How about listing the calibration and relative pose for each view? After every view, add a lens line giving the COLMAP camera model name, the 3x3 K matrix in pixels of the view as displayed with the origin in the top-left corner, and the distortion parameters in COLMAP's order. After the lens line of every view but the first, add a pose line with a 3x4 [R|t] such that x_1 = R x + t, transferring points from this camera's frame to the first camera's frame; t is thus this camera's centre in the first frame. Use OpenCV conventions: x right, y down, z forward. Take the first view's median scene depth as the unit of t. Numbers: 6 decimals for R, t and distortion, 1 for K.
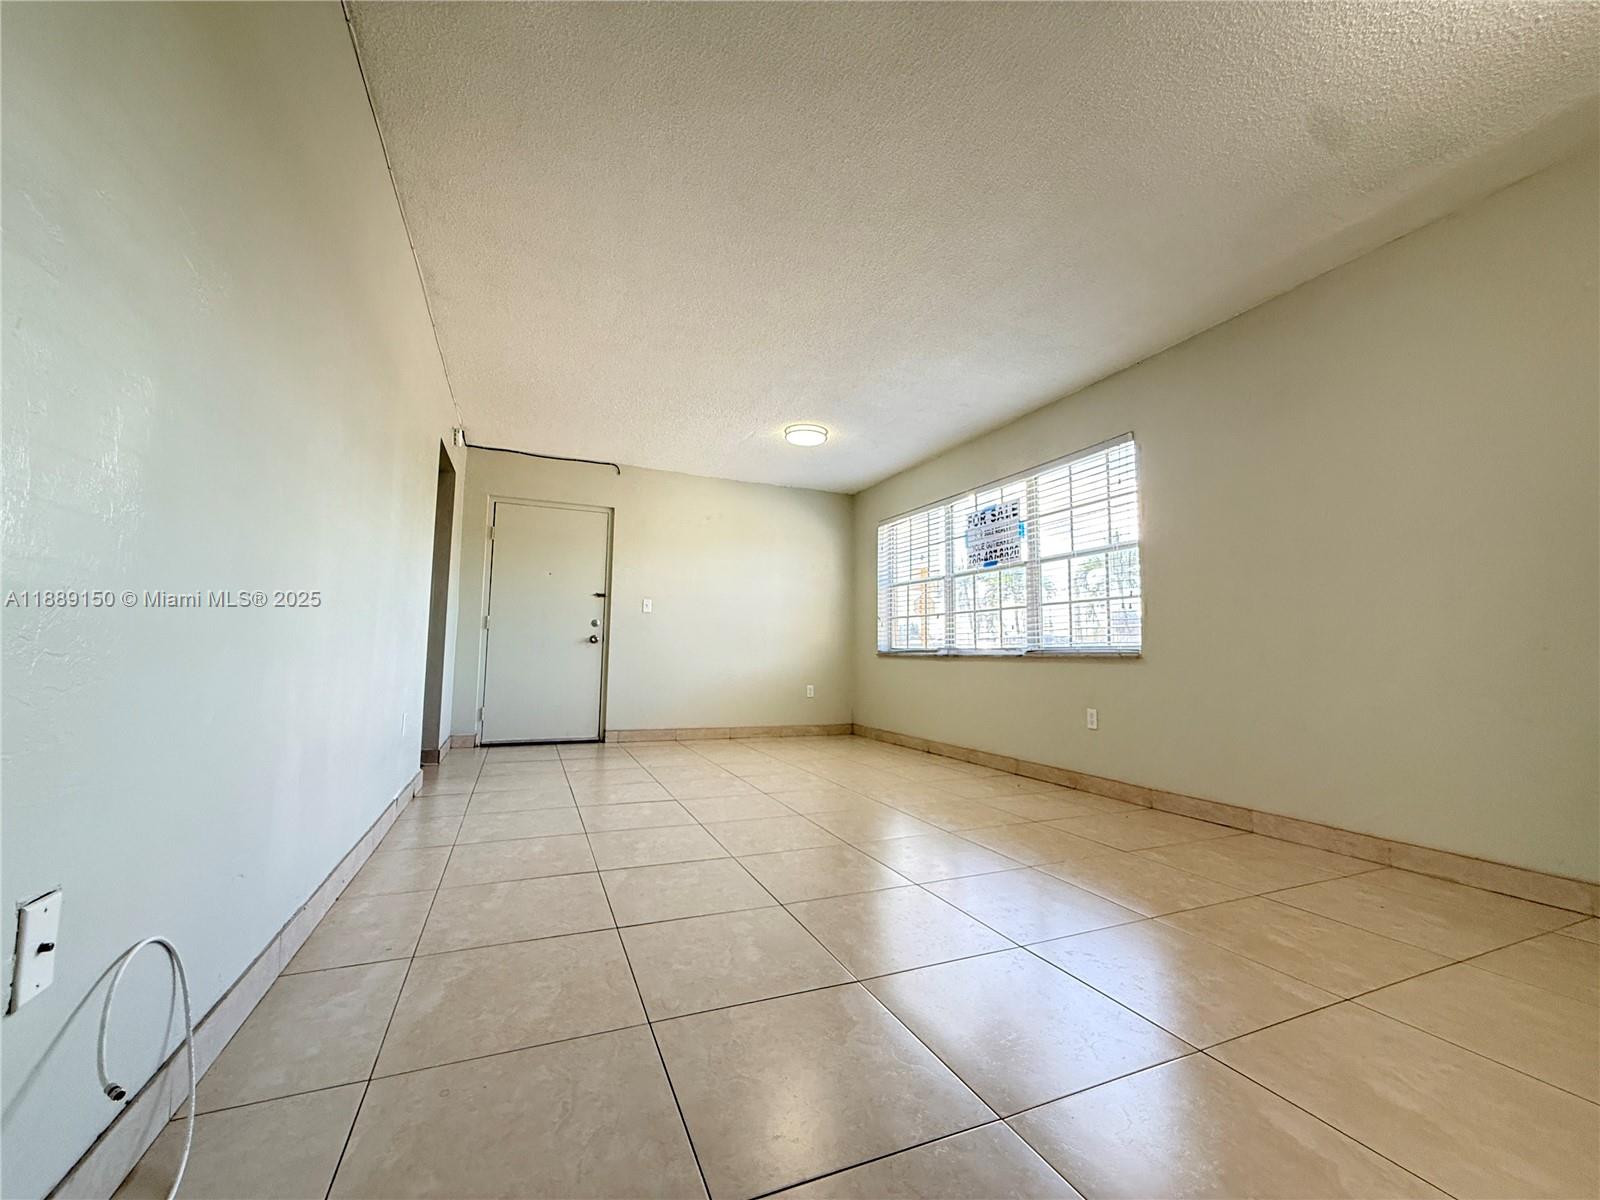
lens RADIAL K [[637.3, 0, 795.2], [0, 637.3, 600.5], [0, 0, 1]] dist [-0.000499, 0.000167]
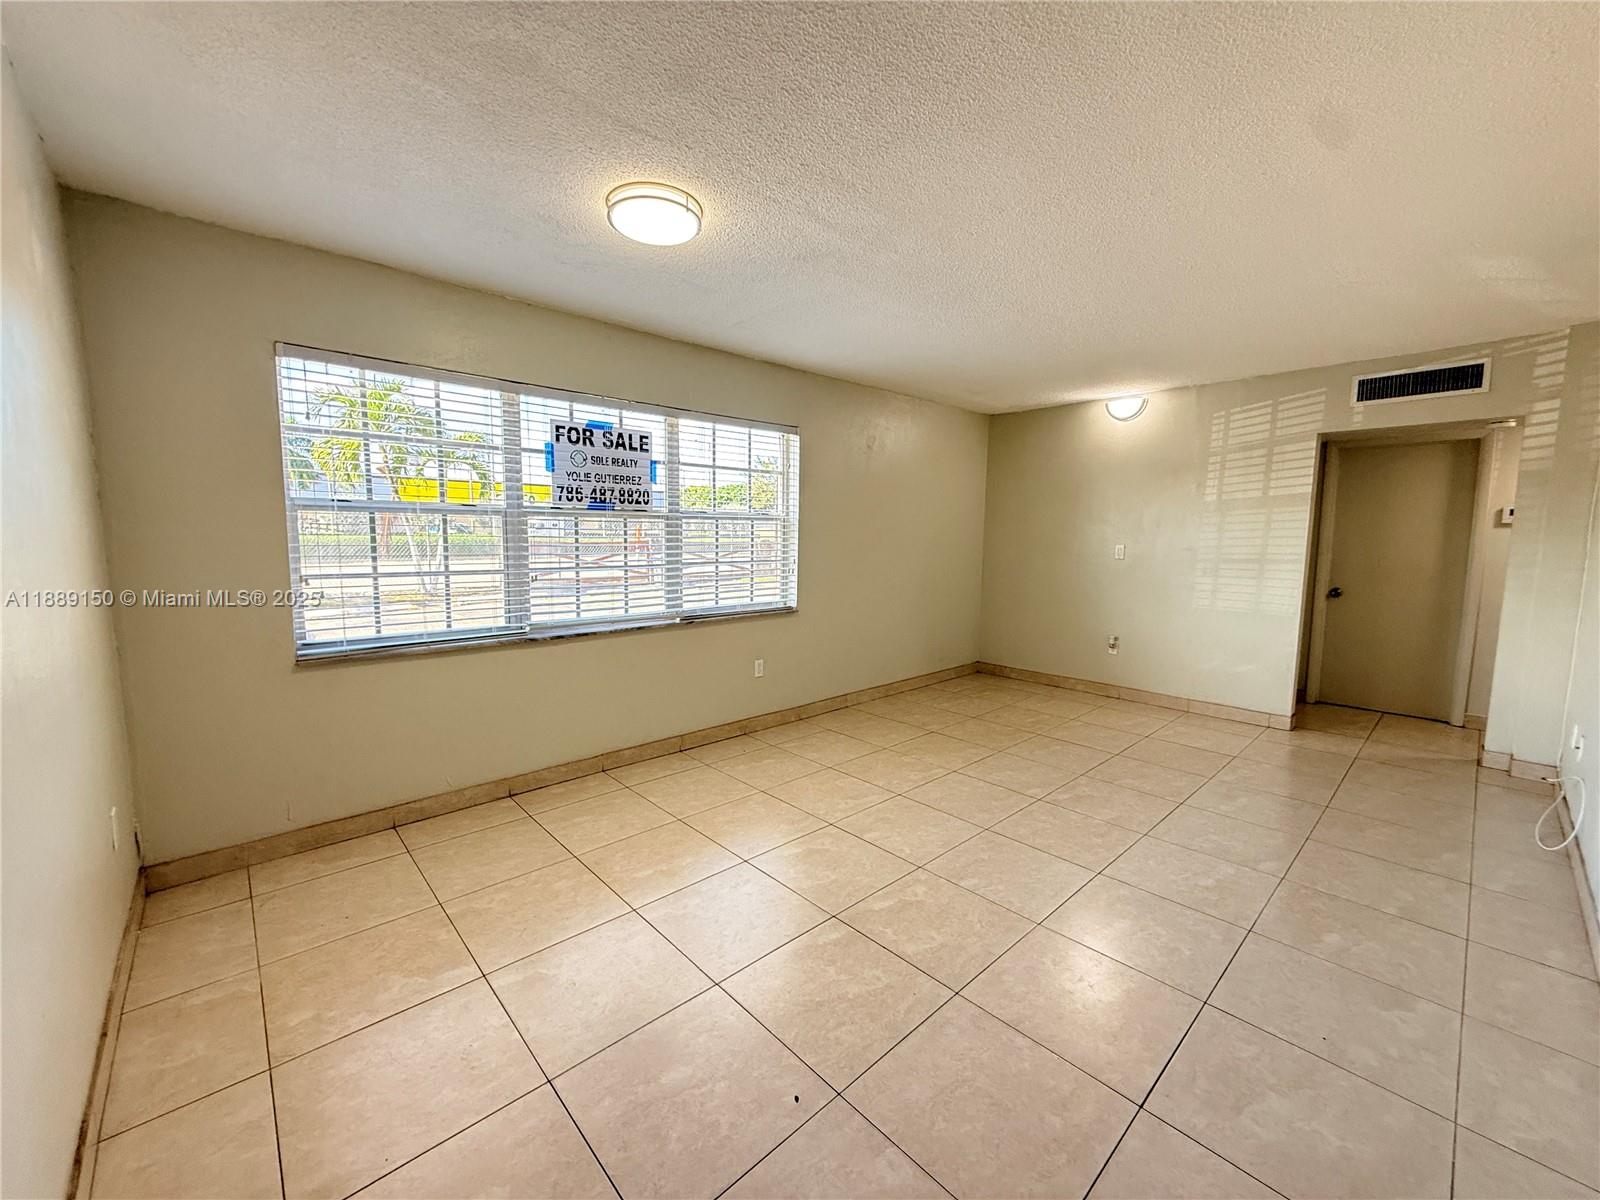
lens RADIAL K [[637.3, 0, 795.2], [0, 637.3, 600.5], [0, 0, 1]] dist [-0.000499, 0.000167]
pose [[-0.332588, -0.120865, 0.935295, -0.505887], [-0.092767, 0.991136, 0.095094, -0.041333], [-0.938498, -0.055138, -0.340853, 1.107378]]
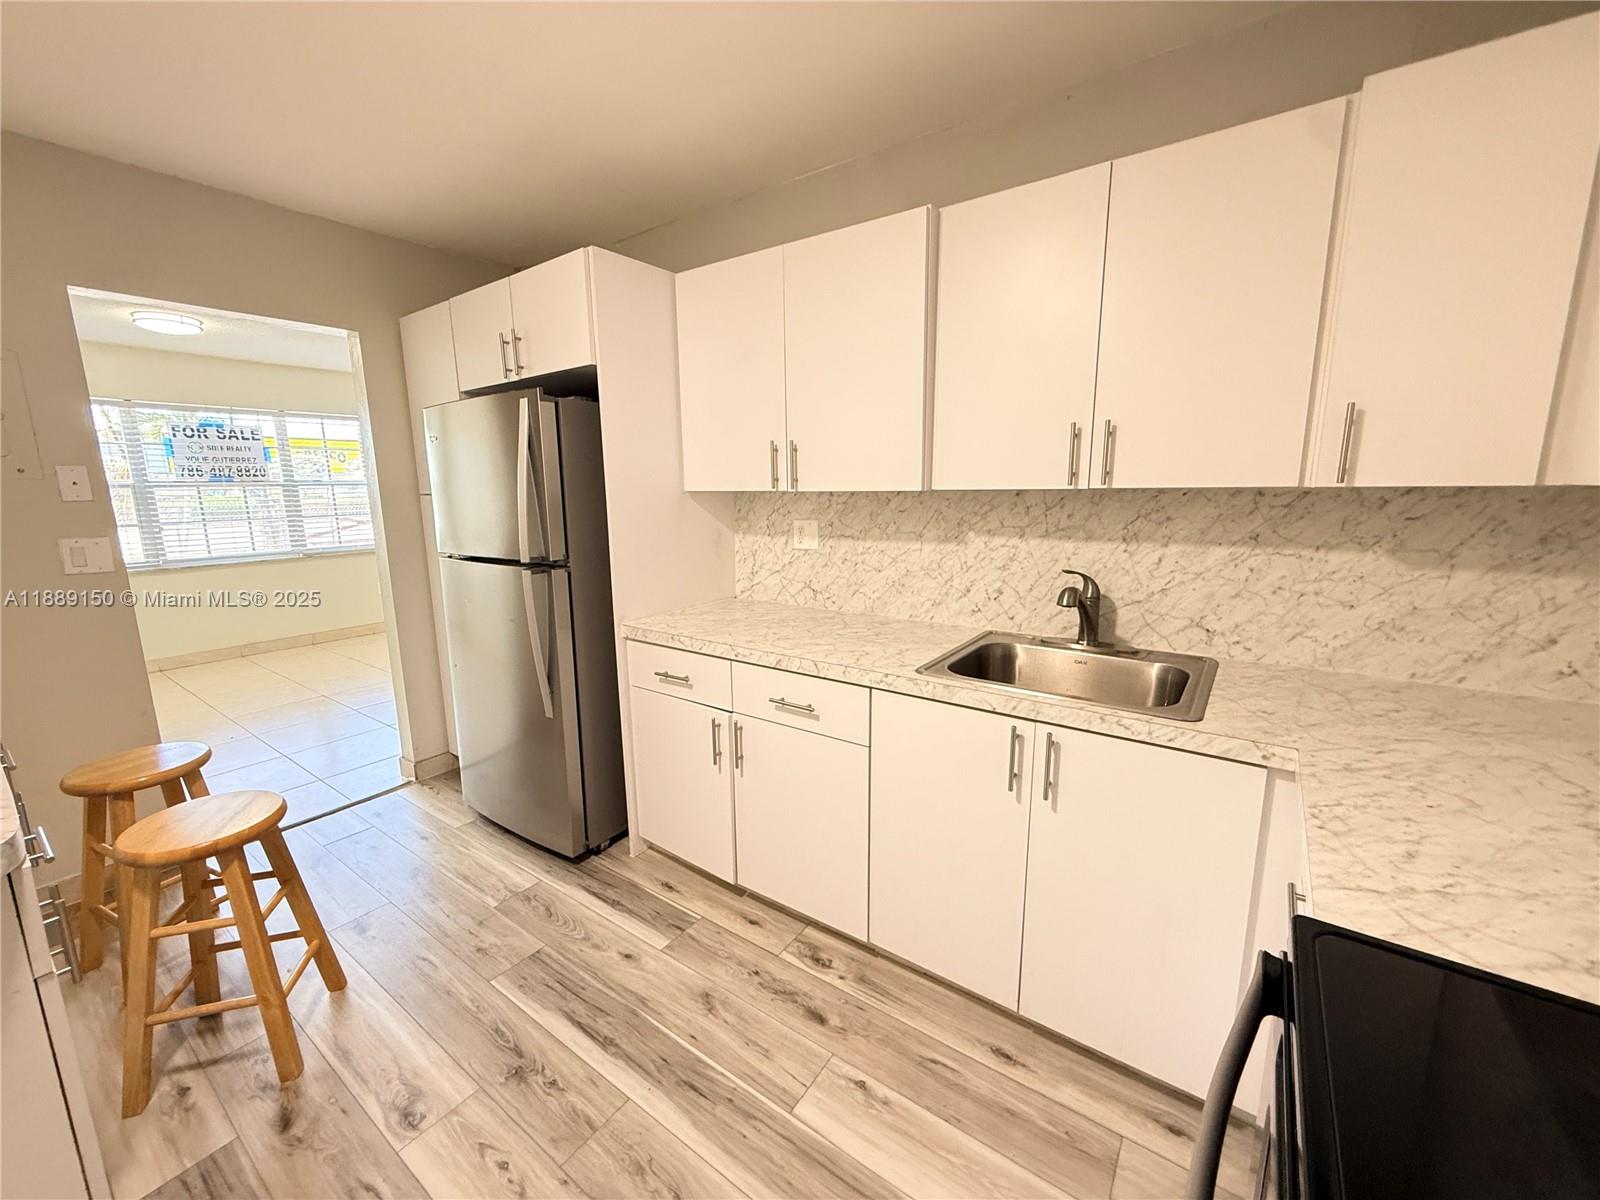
lens RADIAL K [[637.3, 0, 795.2], [0, 637.3, 600.5], [0, 0, 1]] dist [-0.000499, 0.000167]
pose [[-0.514624, -0.163495, 0.841684, -1.234438], [-0.065633, 0.986283, 0.151453, -0.086693], [-0.854900, 0.022699, -0.518295, 0.781010]]
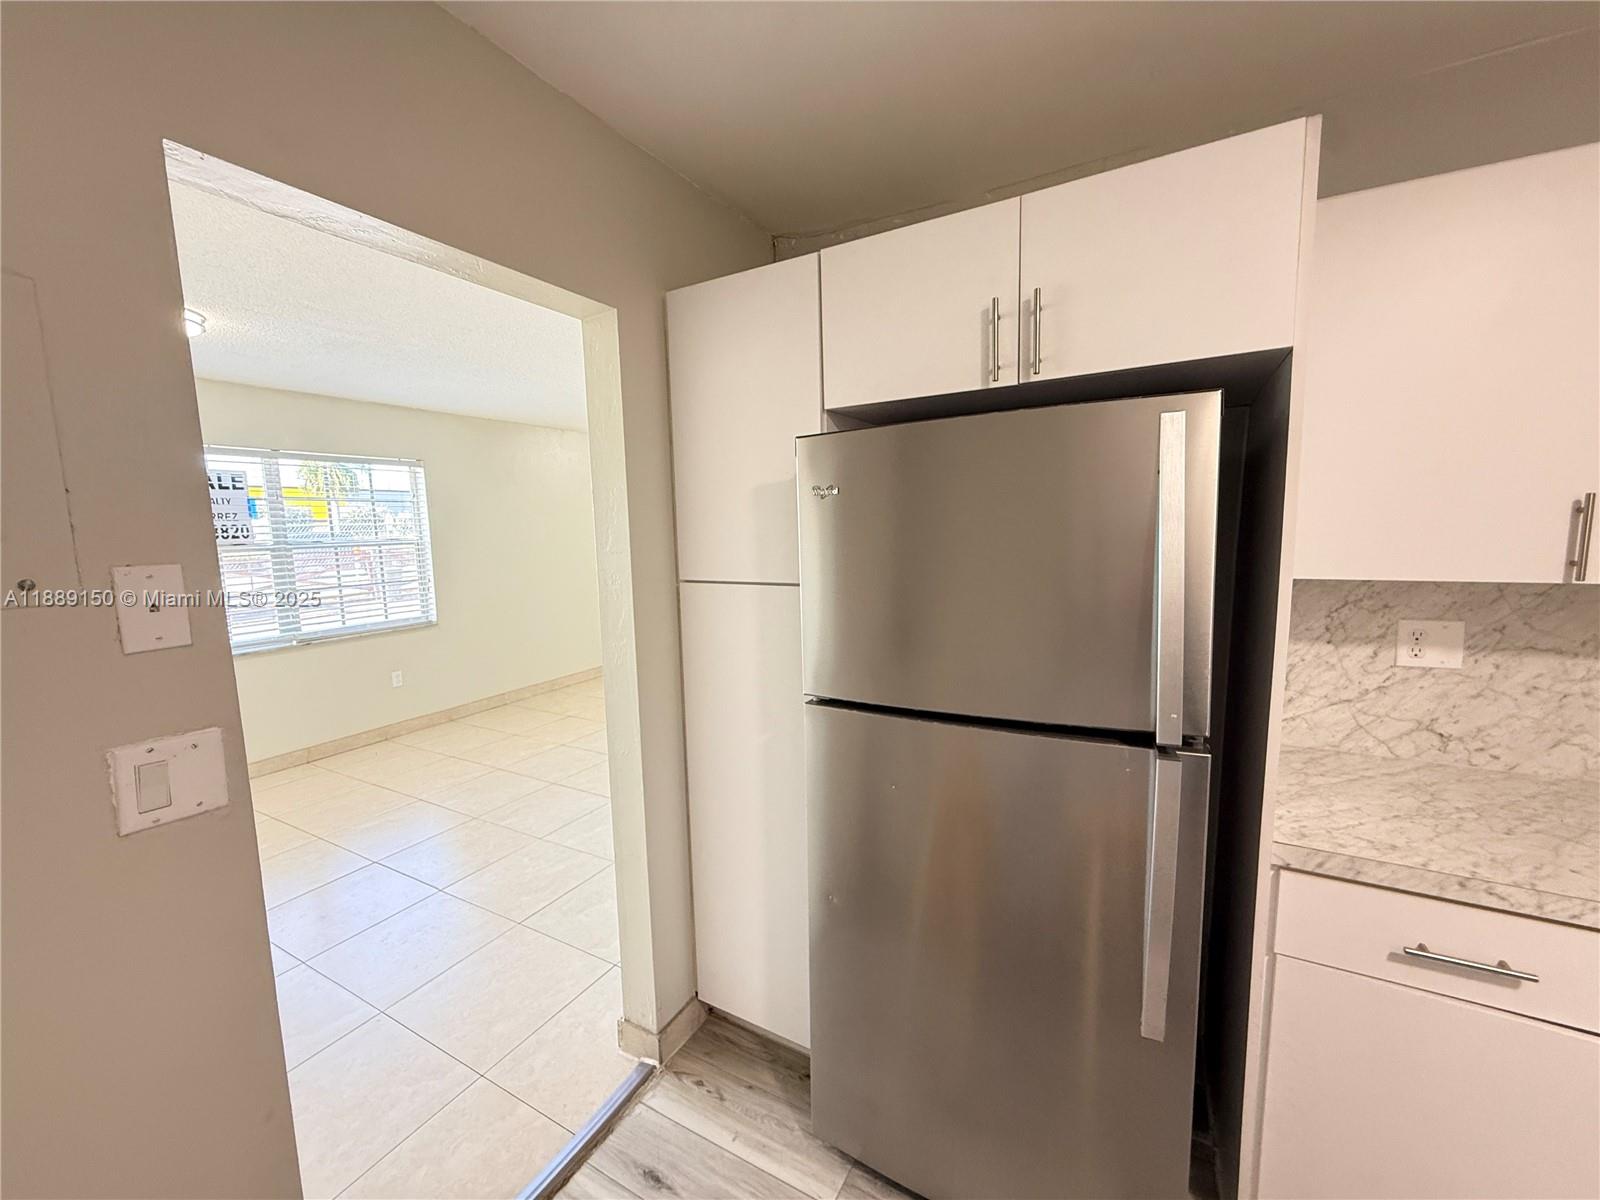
lens RADIAL K [[637.3, 0, 795.2], [0, 637.3, 600.5], [0, 0, 1]] dist [-0.000499, 0.000167]
pose [[-0.608433, -0.094566, 0.787951, -0.830008], [-0.050007, 0.995470, 0.080857, -0.092921], [-0.792028, 0.009793, -0.610406, 0.949759]]
